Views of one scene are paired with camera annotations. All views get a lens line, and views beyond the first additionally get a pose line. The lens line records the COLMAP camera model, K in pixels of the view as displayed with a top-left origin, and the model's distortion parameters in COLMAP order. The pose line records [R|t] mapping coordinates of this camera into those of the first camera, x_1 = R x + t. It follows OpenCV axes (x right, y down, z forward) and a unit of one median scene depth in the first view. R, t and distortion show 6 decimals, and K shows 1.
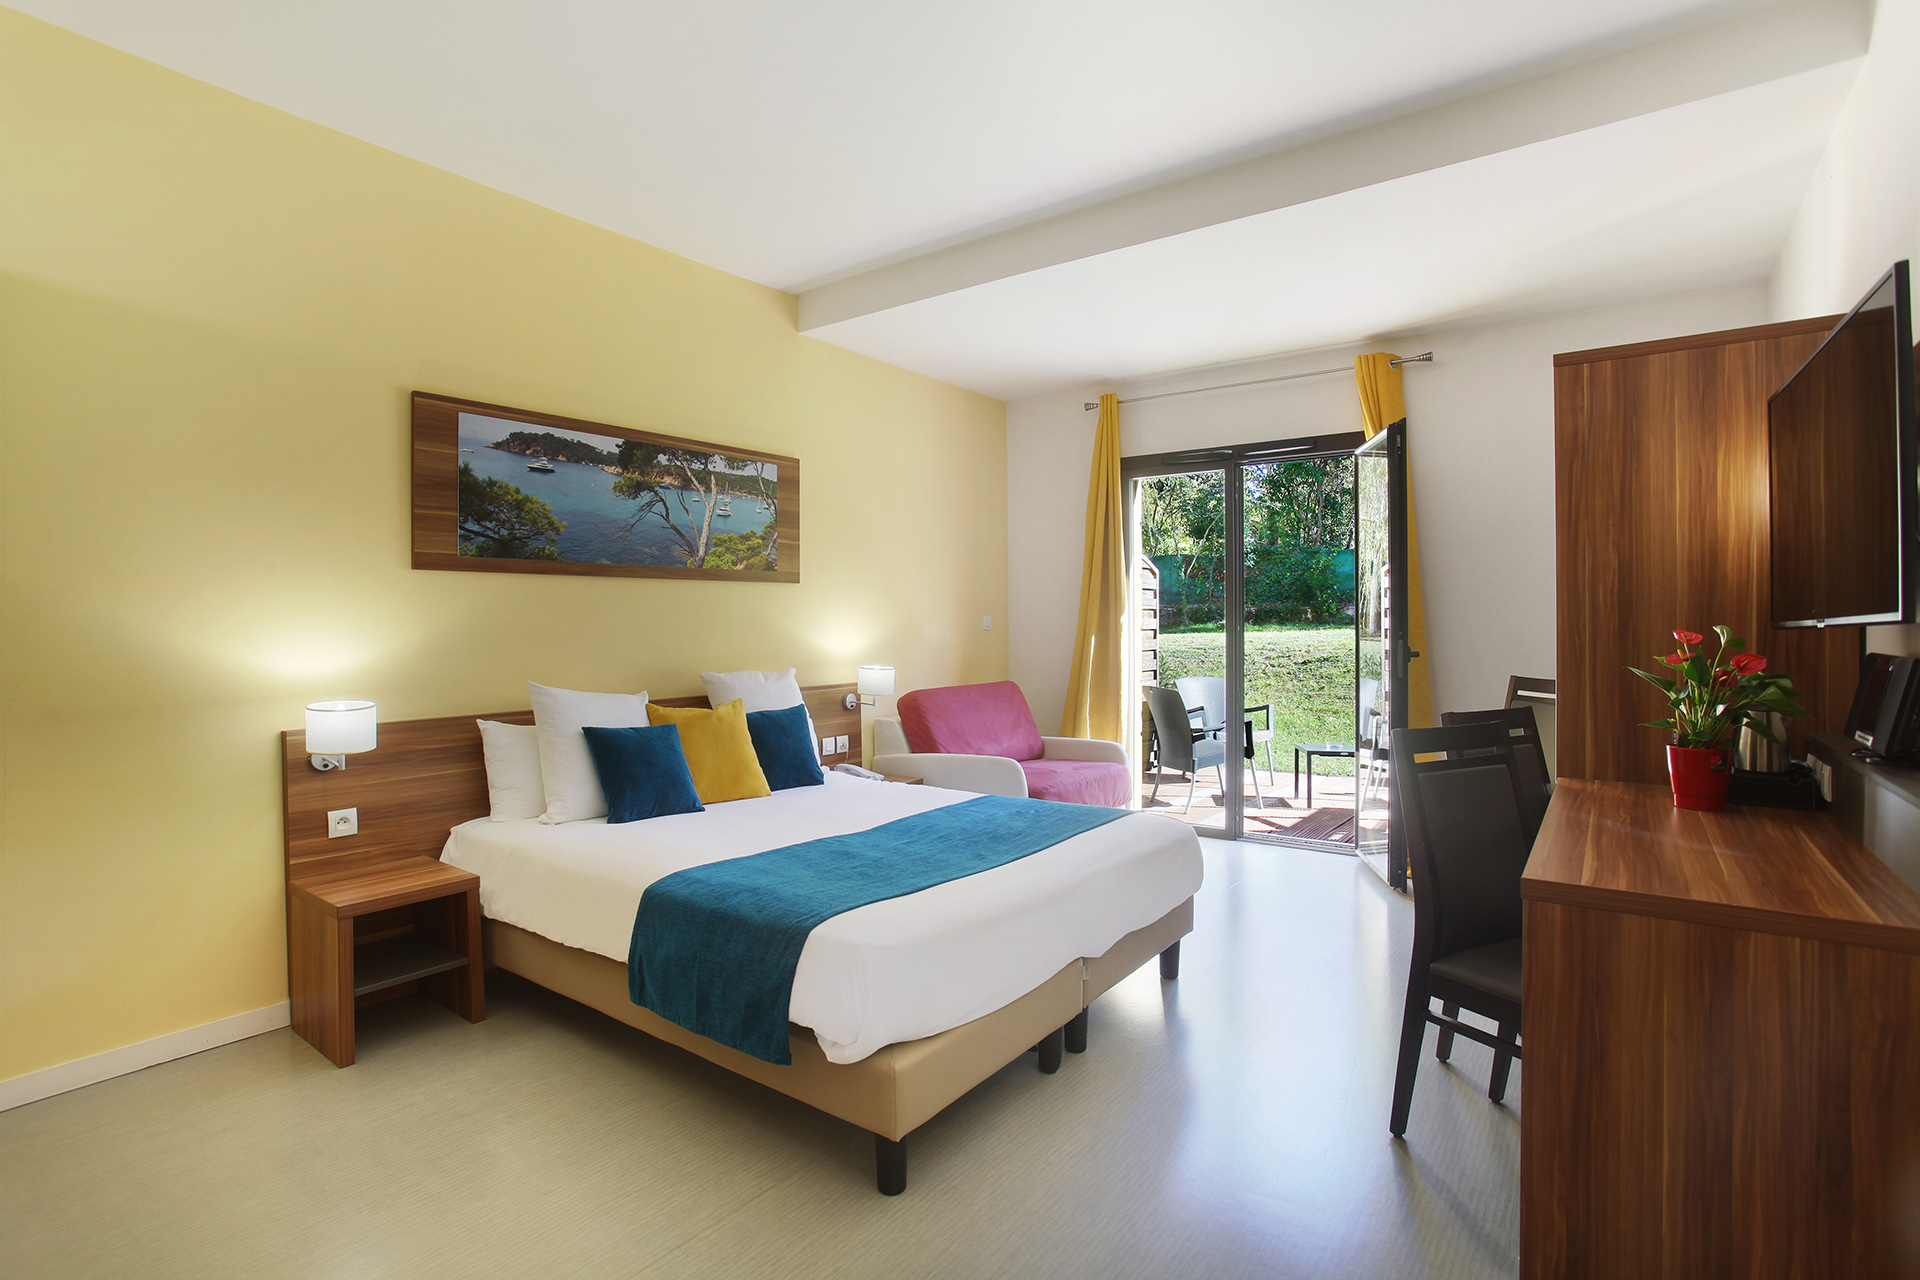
lens RADIAL K [[930.8, 0, 953.3], [0, 930.8, 621.7], [0, 0, 1]] dist [-0.000156, -0.000025]
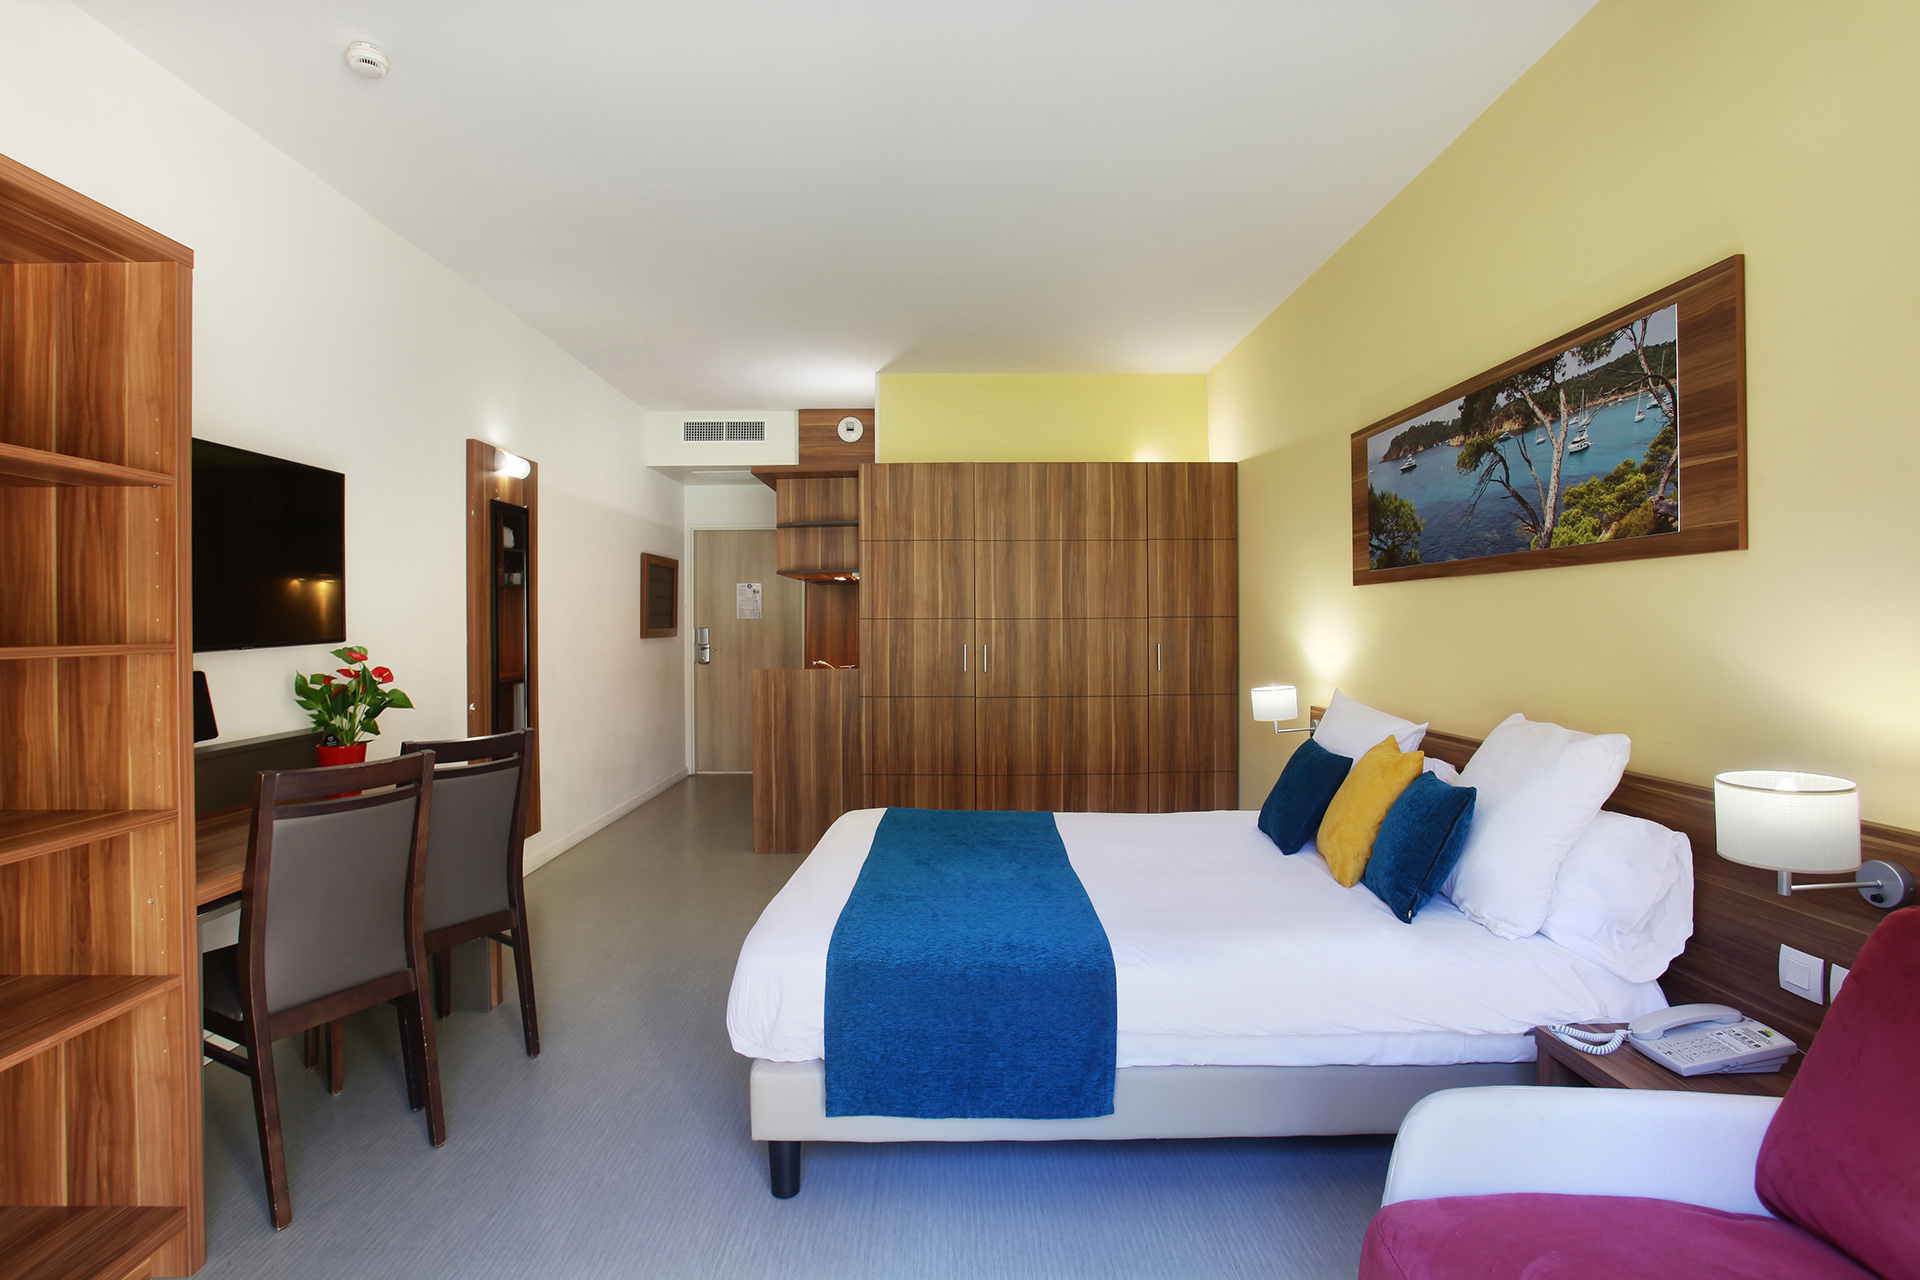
lens RADIAL K [[930.8, 0, 953.3], [0, 930.8, 621.7], [0, 0, 1]] dist [-0.000156, -0.000025]
pose [[-0.794476, 0.006991, -0.607255, 0.416613], [0.005779, 0.999975, 0.003951, -0.013925], [0.607268, -0.000370, -0.794497, 1.251570]]
